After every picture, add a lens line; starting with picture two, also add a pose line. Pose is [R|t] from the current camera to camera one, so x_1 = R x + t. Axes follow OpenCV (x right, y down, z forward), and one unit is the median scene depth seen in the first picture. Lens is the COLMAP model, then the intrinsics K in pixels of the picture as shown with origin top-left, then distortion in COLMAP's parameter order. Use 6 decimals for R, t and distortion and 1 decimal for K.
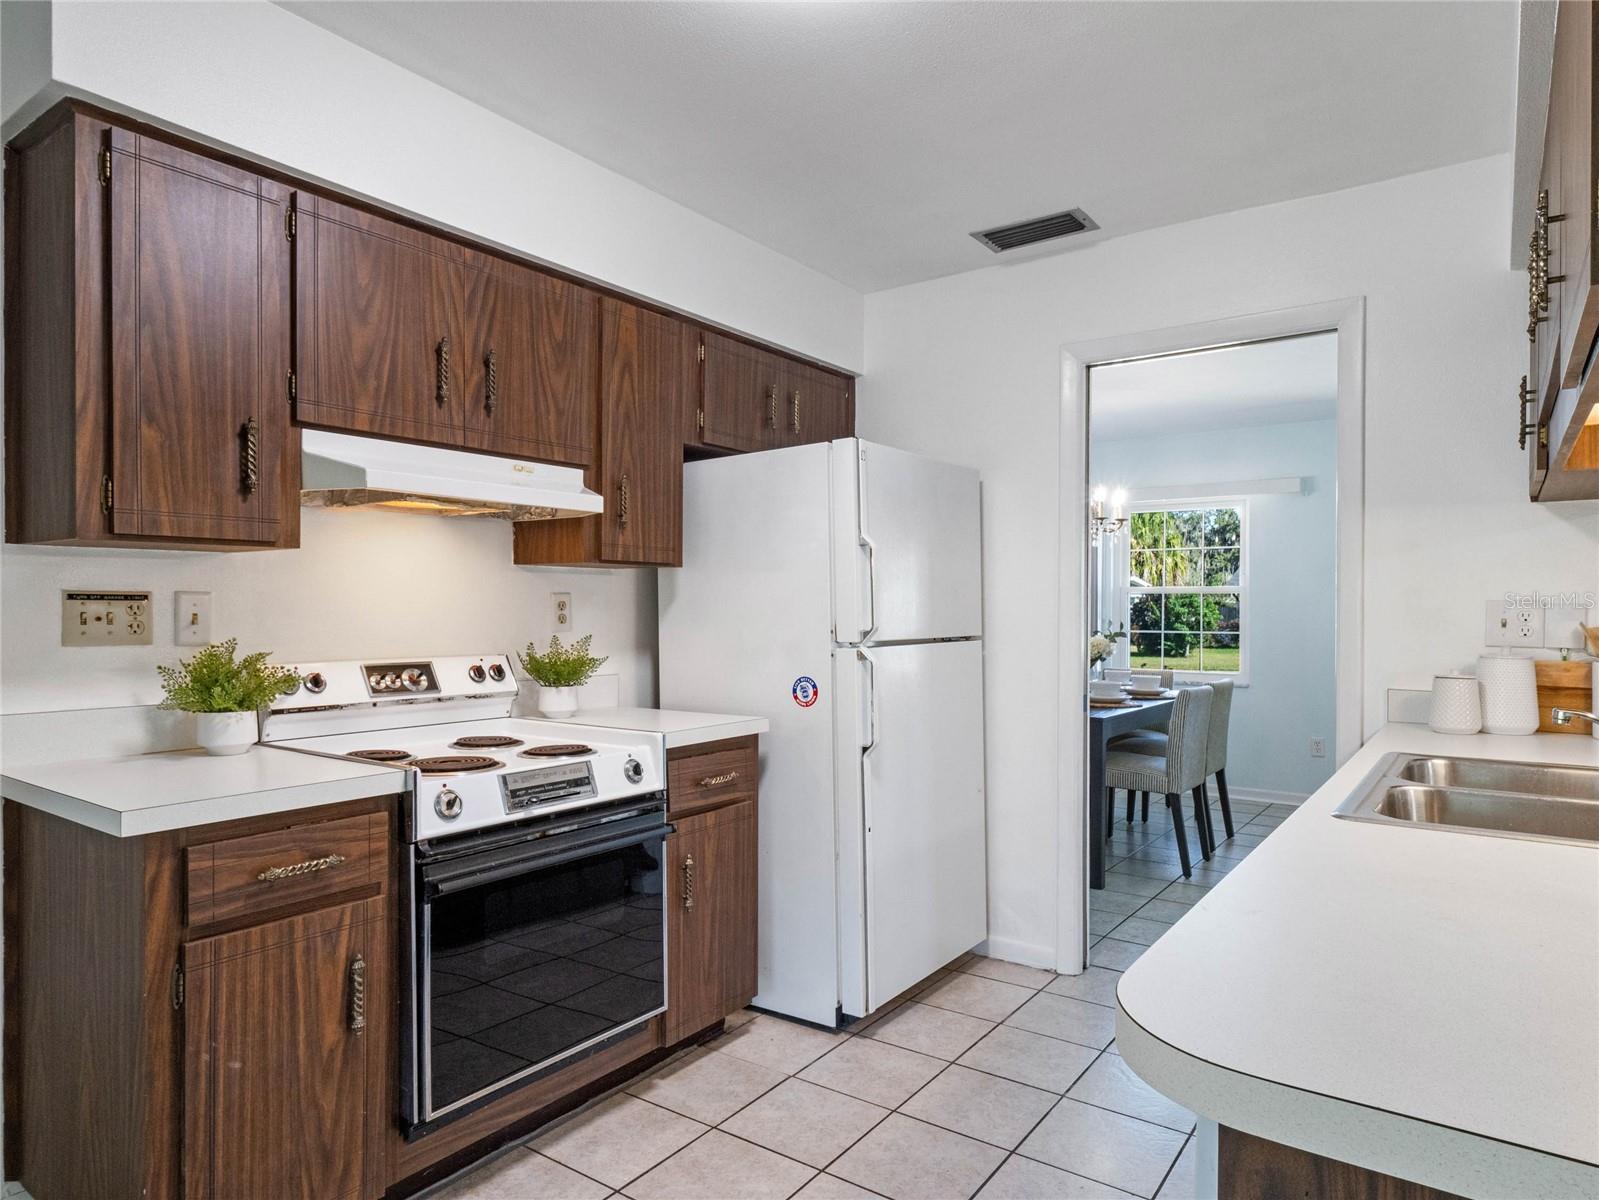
lens RADIAL K [[968.5, 0, 828.3], [0, 968.5, 610.7], [0, 0, 1]] dist [-0.020315, 0.000273]
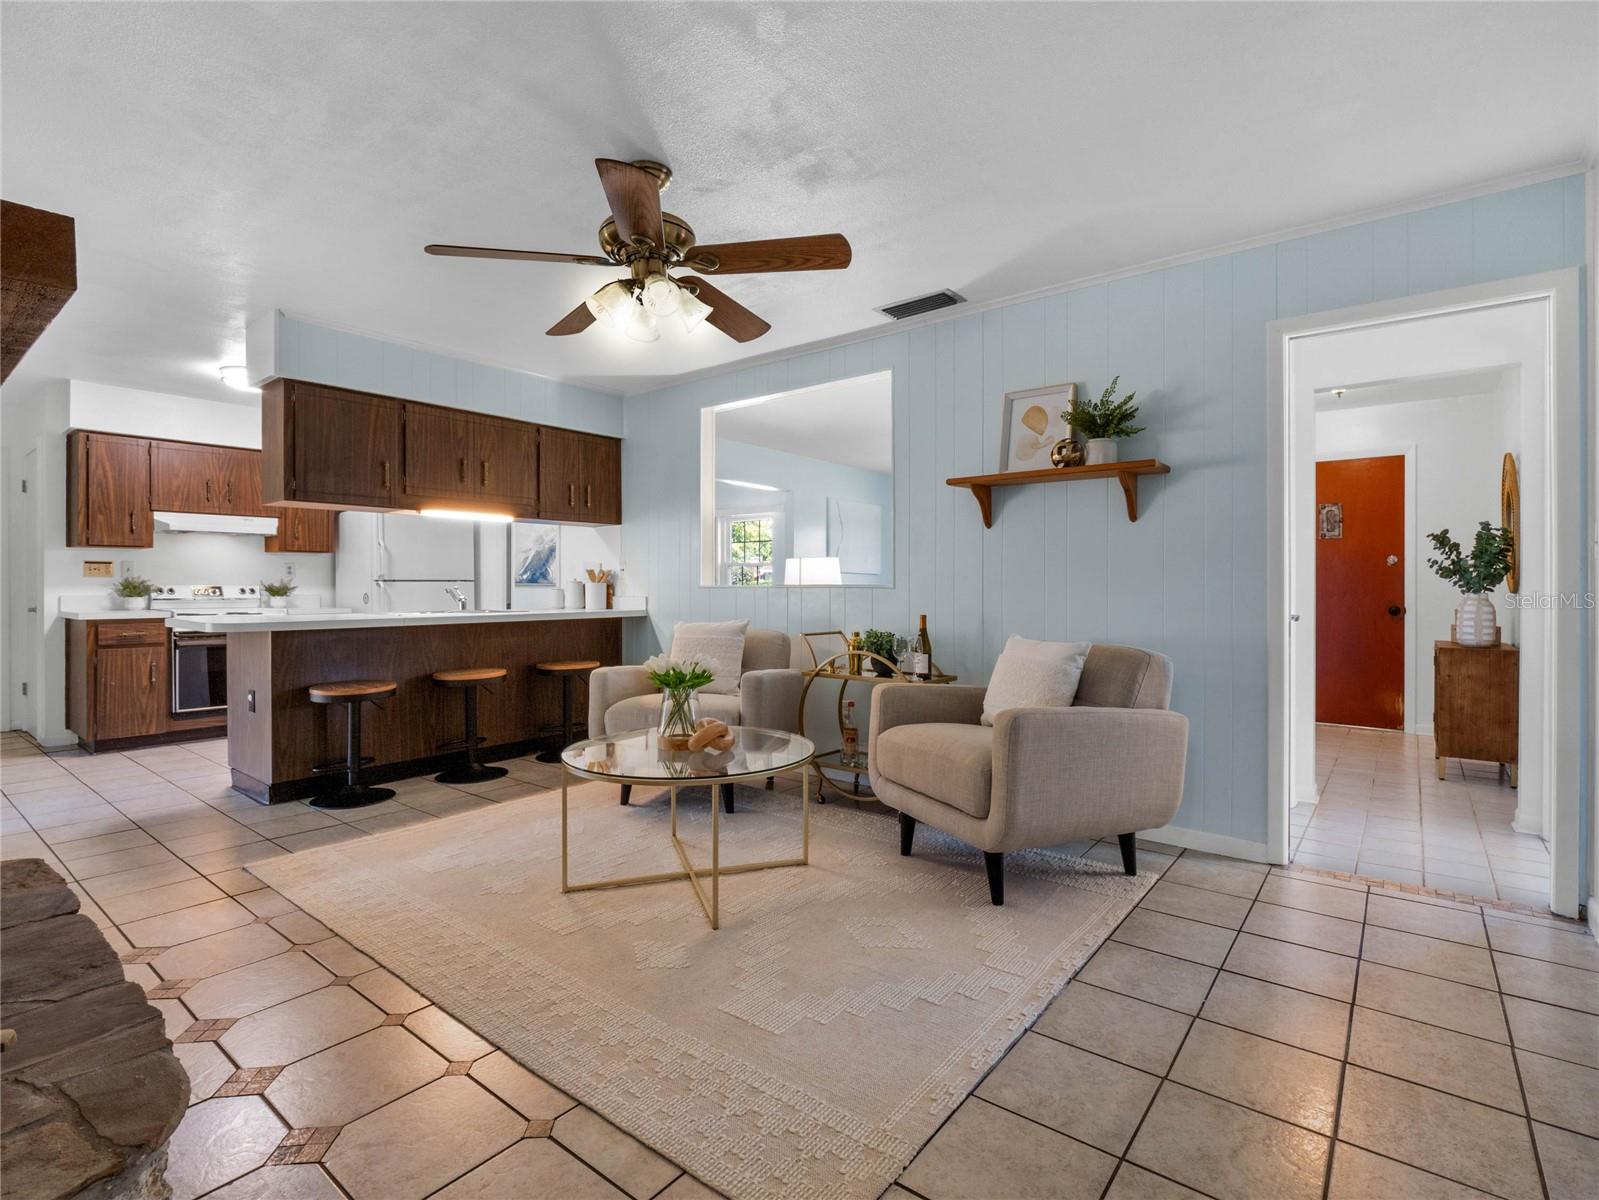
lens RADIAL K [[770.8, 0, 801.9], [0, 770.8, 591.0], [0, 0, 1]] dist [-0.000090, -0.013281]
pose [[0.997811, -0.000088, -0.066127, 1.849390], [0.000348, 0.999992, 0.003925, 0.073570], [0.066127, -0.003940, 0.997803, -1.480347]]
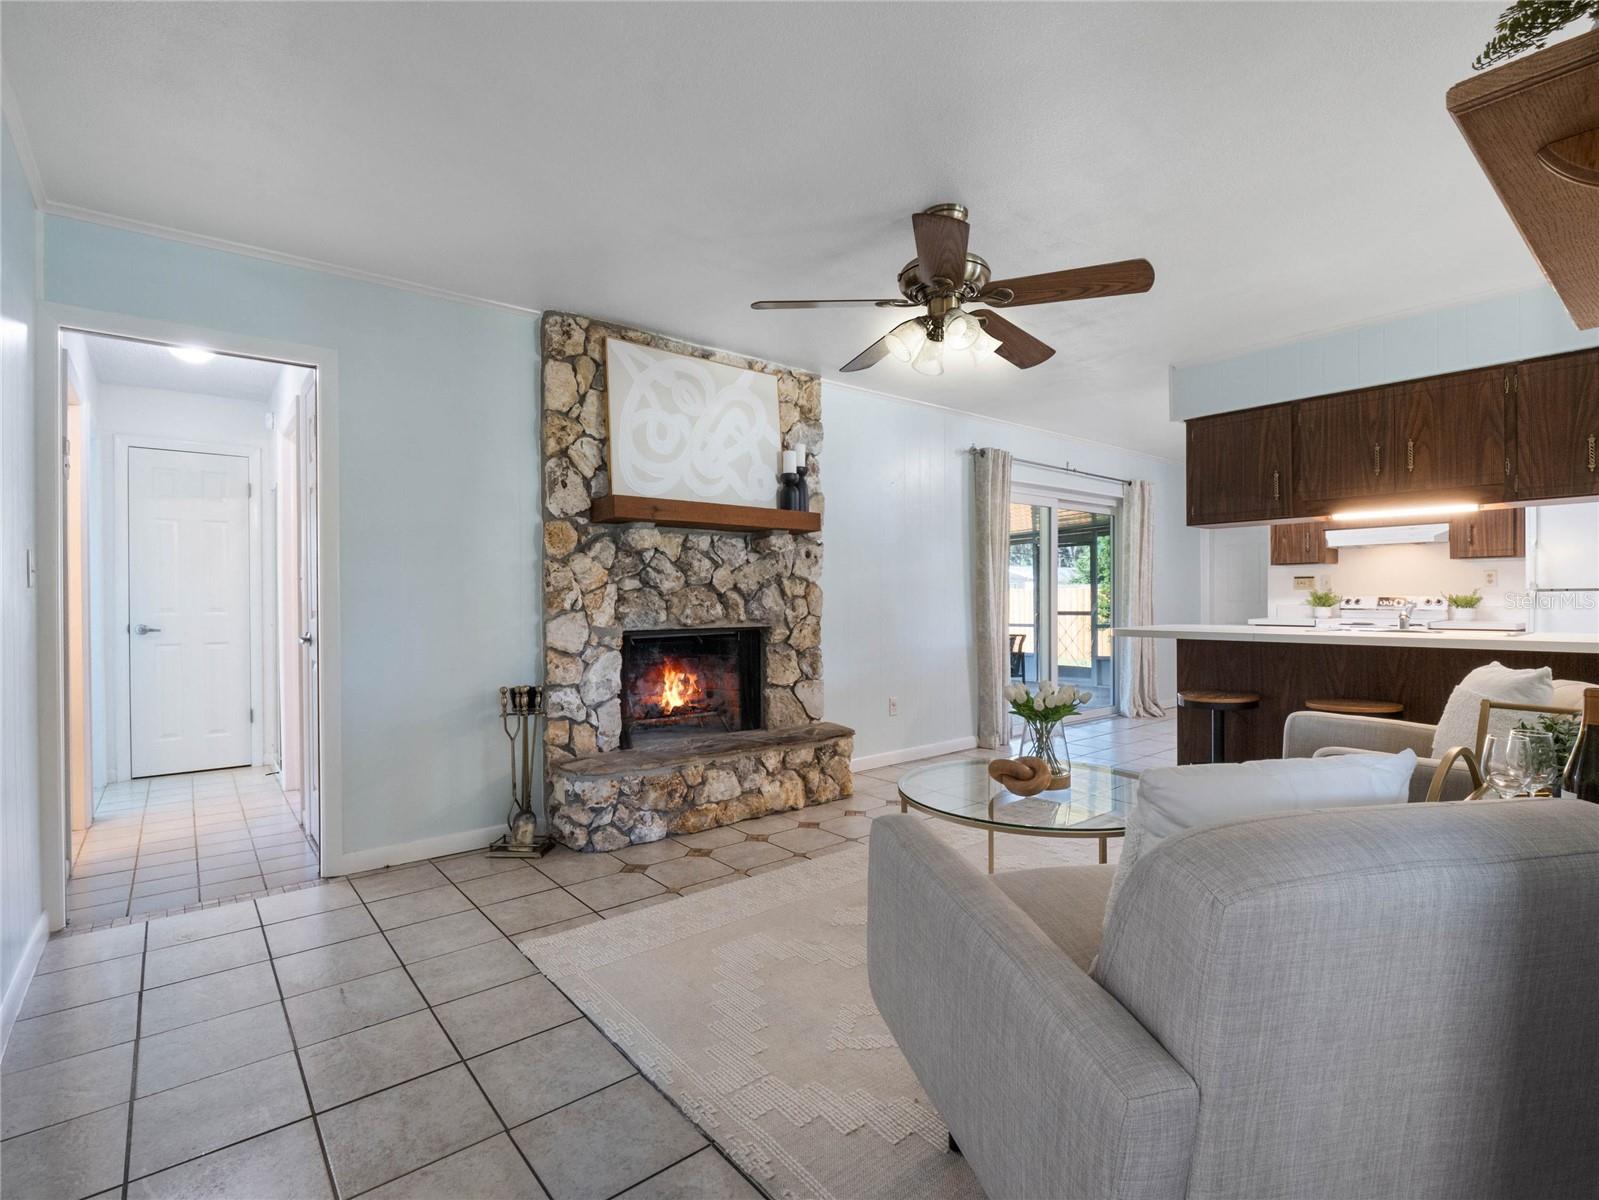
lens RADIAL K [[770.8, 0, 801.9], [0, 770.8, 591.0], [0, 0, 1]] dist [-0.000090, -0.013281]
pose [[-0.273663, -0.005624, -0.961809, 2.852397], [0.004694, 0.999963, -0.007183, 0.054281], [0.961814, -0.006480, -0.273627, -0.137233]]
